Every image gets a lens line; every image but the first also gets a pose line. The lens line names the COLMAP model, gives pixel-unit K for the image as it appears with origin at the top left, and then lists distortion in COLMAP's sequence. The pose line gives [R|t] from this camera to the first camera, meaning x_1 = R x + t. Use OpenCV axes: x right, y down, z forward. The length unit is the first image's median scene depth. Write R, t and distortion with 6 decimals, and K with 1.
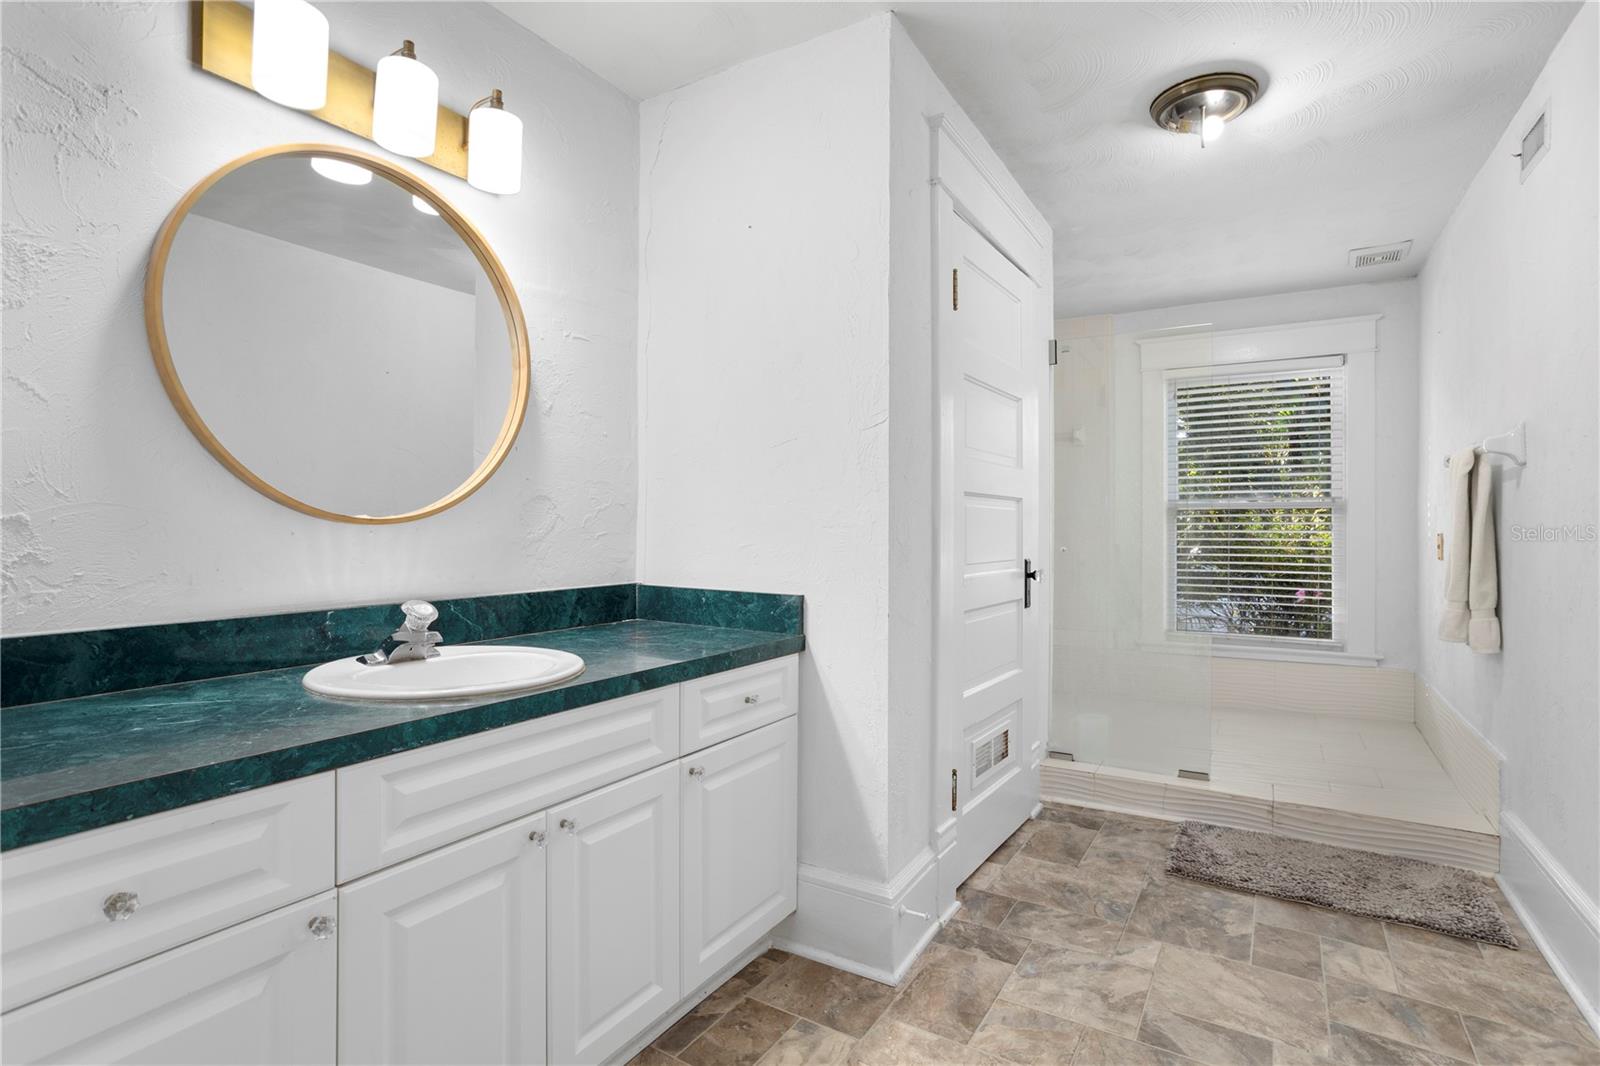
lens RADIAL K [[774.5, 0, 805.9], [0, 774.5, 524.5], [0, 0, 1]] dist [-0.050265, 0.030021]
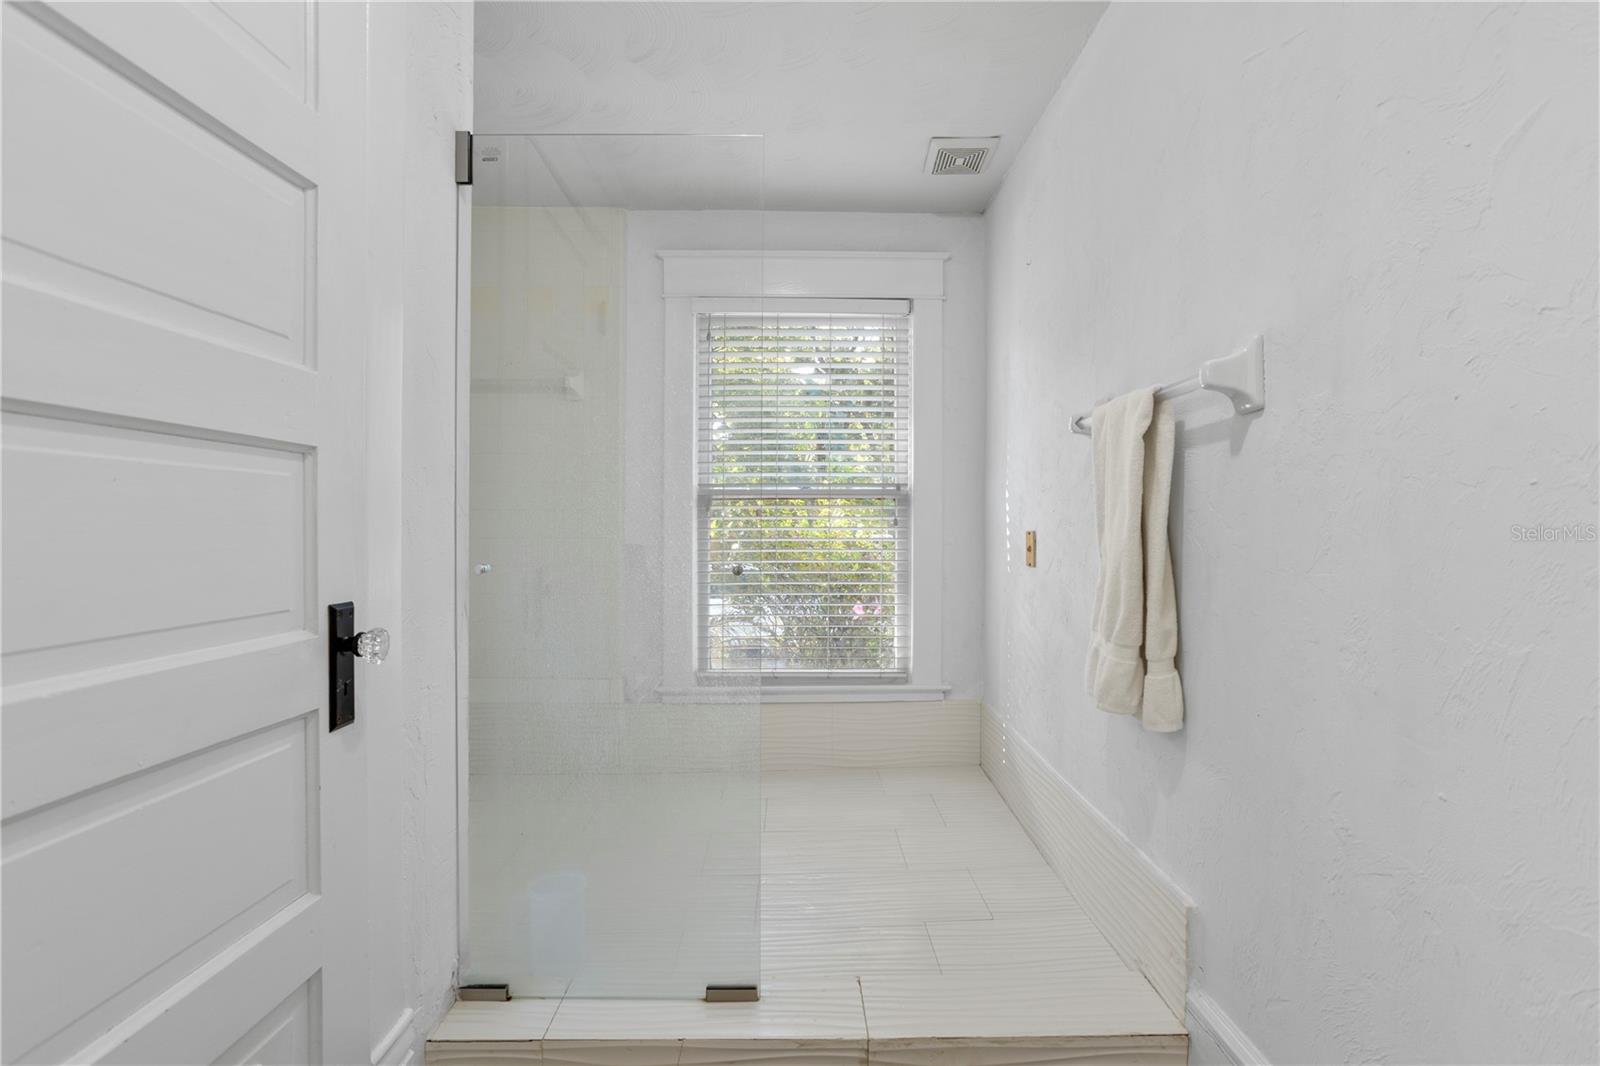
lens RADIAL K [[774.5, 0, 805.9], [0, 774.5, 524.5], [0, 0, 1]] dist [-0.050265, 0.030021]
pose [[0.847464, -0.001109, 0.530851, 0.276243], [-0.000800, 0.999994, 0.003367, 0.002722], [-0.530852, -0.003278, 0.847458, 0.535587]]
